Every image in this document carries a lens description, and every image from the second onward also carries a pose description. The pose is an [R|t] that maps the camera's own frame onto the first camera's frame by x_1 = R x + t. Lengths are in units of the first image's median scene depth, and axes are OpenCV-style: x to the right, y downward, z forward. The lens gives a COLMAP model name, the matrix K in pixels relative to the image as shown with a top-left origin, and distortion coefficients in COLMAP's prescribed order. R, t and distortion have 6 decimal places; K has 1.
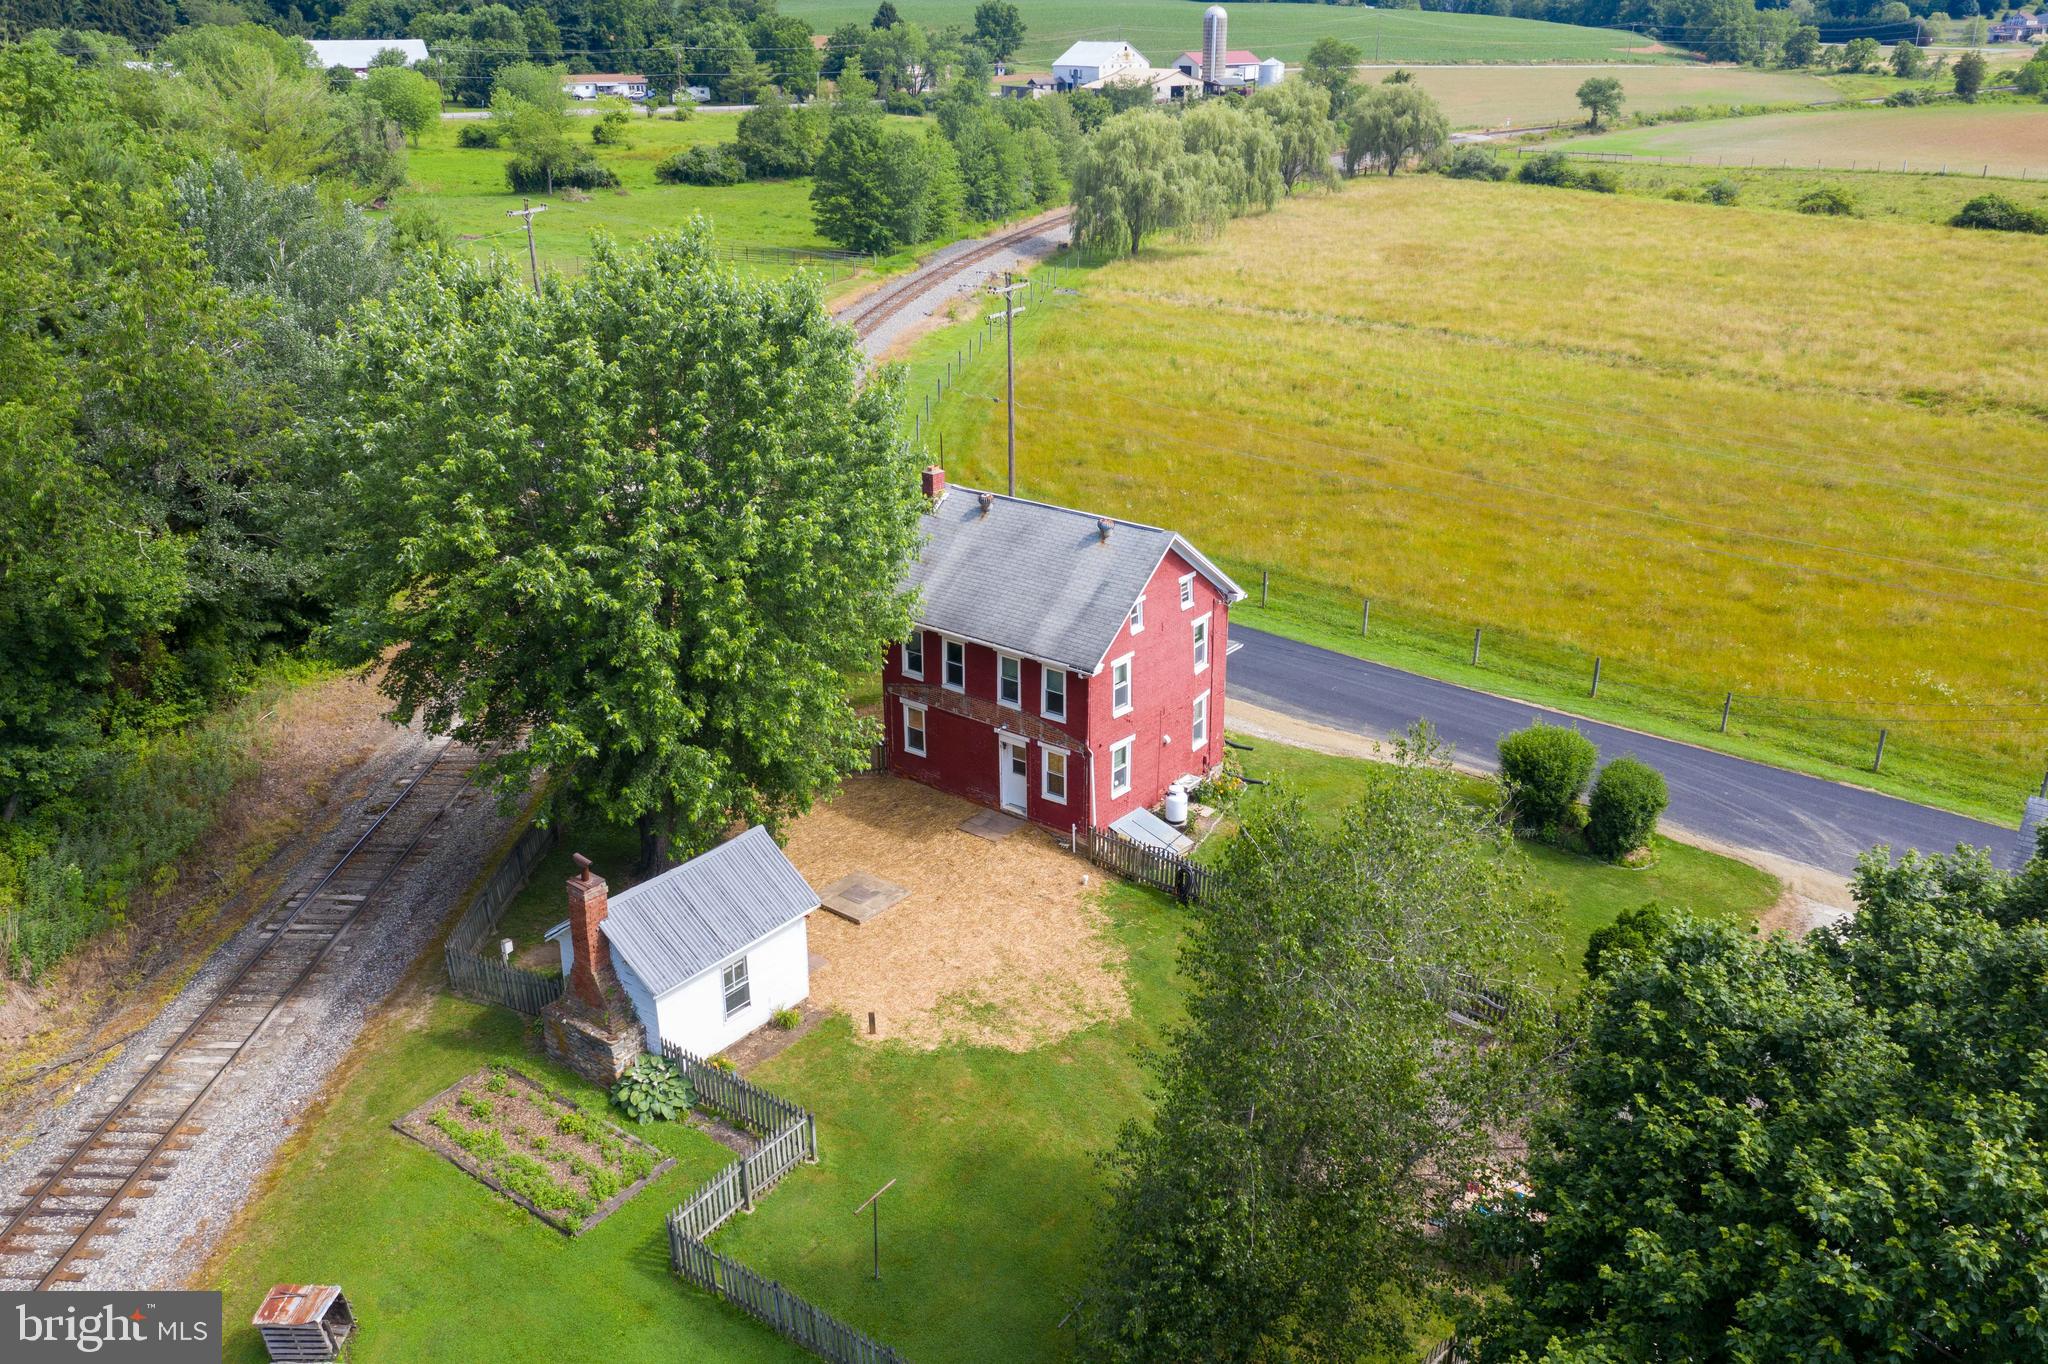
lens RADIAL K [[1623.1, 0, 1019.5], [0, 1623.1, 703.2], [0, 0, 1]] dist [-0.006061, 0.021807]
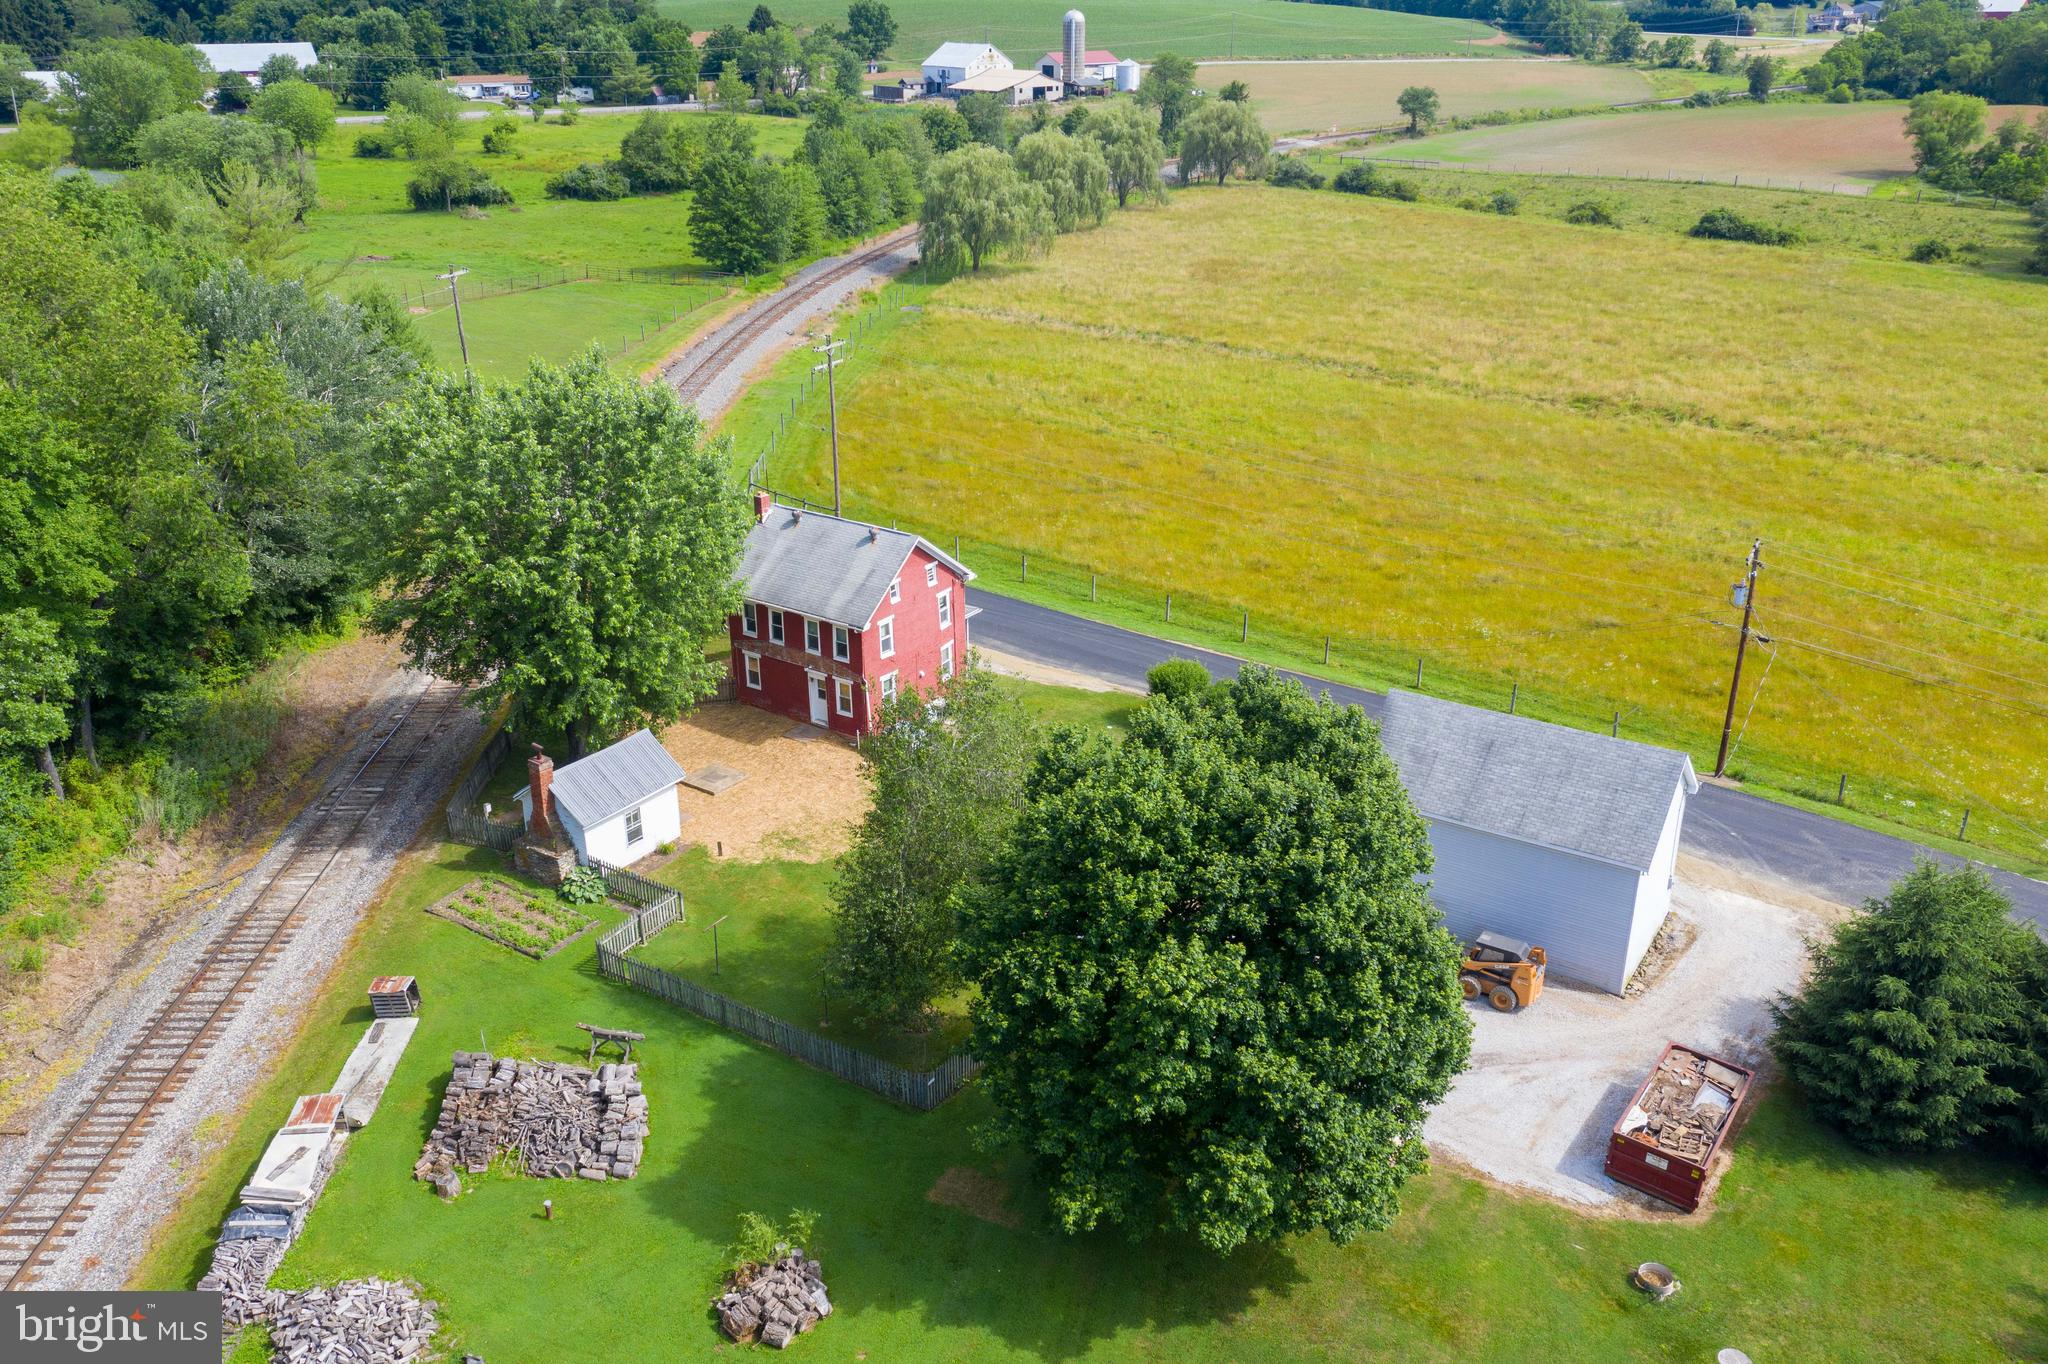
lens RADIAL K [[1623.1, 0, 1019.5], [0, 1623.1, 703.2], [0, 0, 1]] dist [-0.006061, 0.021807]
pose [[0.997974, -0.023273, 0.059215, 0.028813], [0.022209, 0.999581, 0.018556, 0.007490], [-0.059622, -0.017204, 0.998073, -0.157475]]
